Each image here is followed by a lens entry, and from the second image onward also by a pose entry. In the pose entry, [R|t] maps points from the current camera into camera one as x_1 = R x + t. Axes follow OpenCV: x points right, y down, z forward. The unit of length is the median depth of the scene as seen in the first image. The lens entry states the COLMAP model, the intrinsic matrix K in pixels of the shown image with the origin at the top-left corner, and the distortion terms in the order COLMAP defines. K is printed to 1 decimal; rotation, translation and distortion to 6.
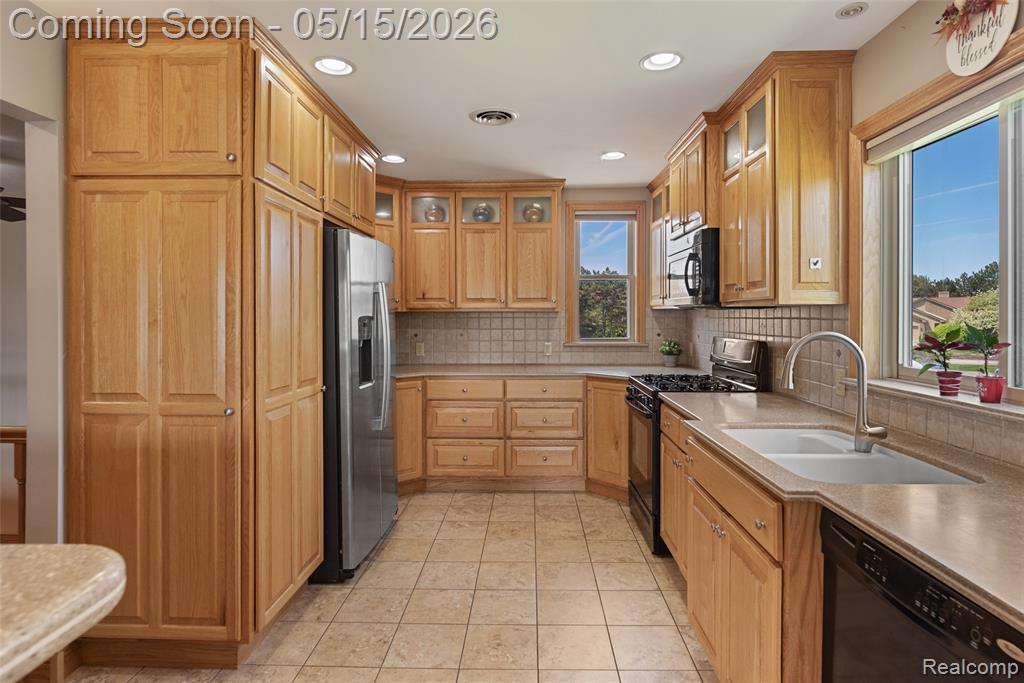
lens RADIAL K [[562.2, 0, 502.3], [0, 562.2, 314.3], [0, 0, 1]] dist [-0.000549, 0.004067]
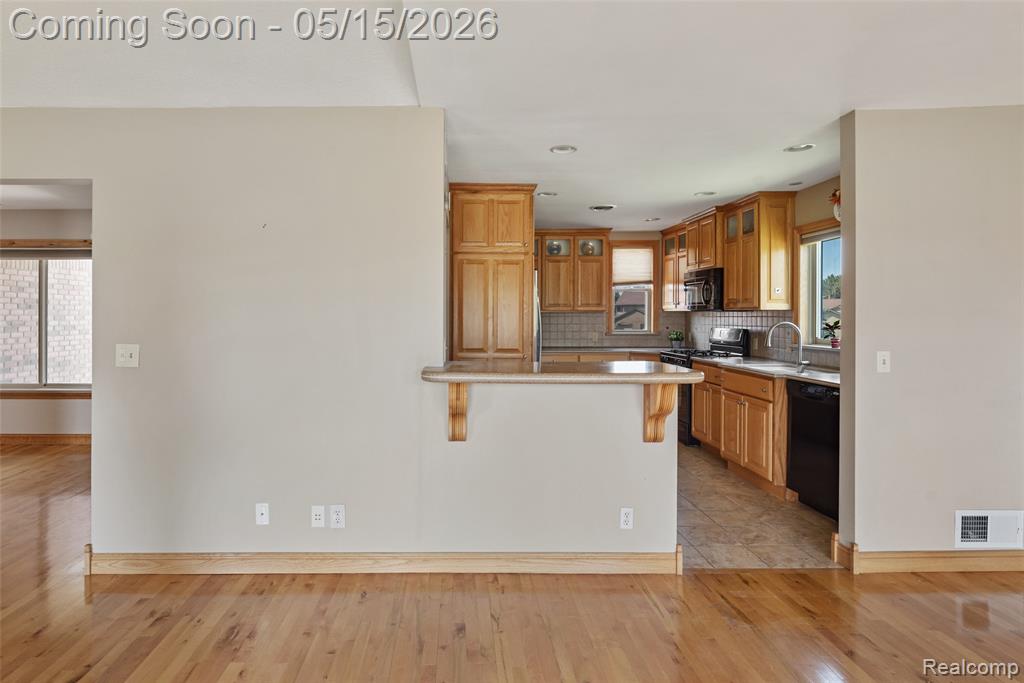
lens RADIAL K [[562.2, 0, 452.0], [0, 562.2, 314.1], [0, 0, 1]] dist [-0.000549, 0.004067]
pose [[0.999718, 0.001950, 0.023672, -0.394131], [-0.001949, 0.999998, -0.000048, 0.000311], [-0.023672, 0.000002, 0.999720, -0.595269]]
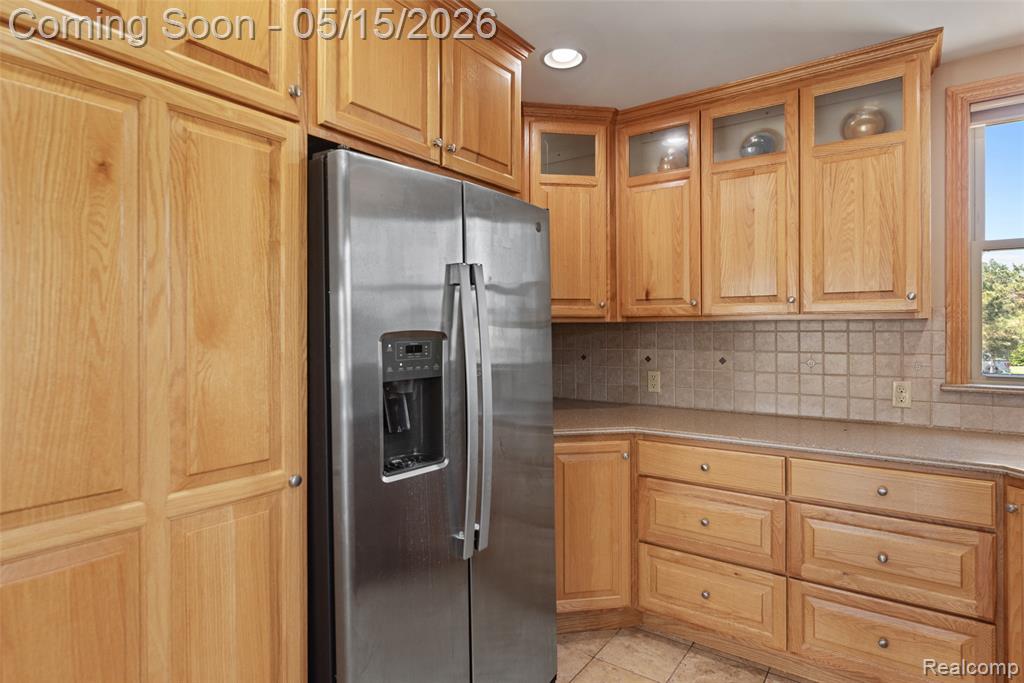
lens RADIAL K [[562.2, 0, 509.0], [0, 562.2, 330.2], [0, 0, 1]] dist [-0.000549, 0.004067]
pose [[0.842360, -0.002267, -0.538910, 0.064959], [0.006158, 0.999966, 0.005418, 0.000239], [0.538880, -0.007882, 0.842346, 0.446671]]
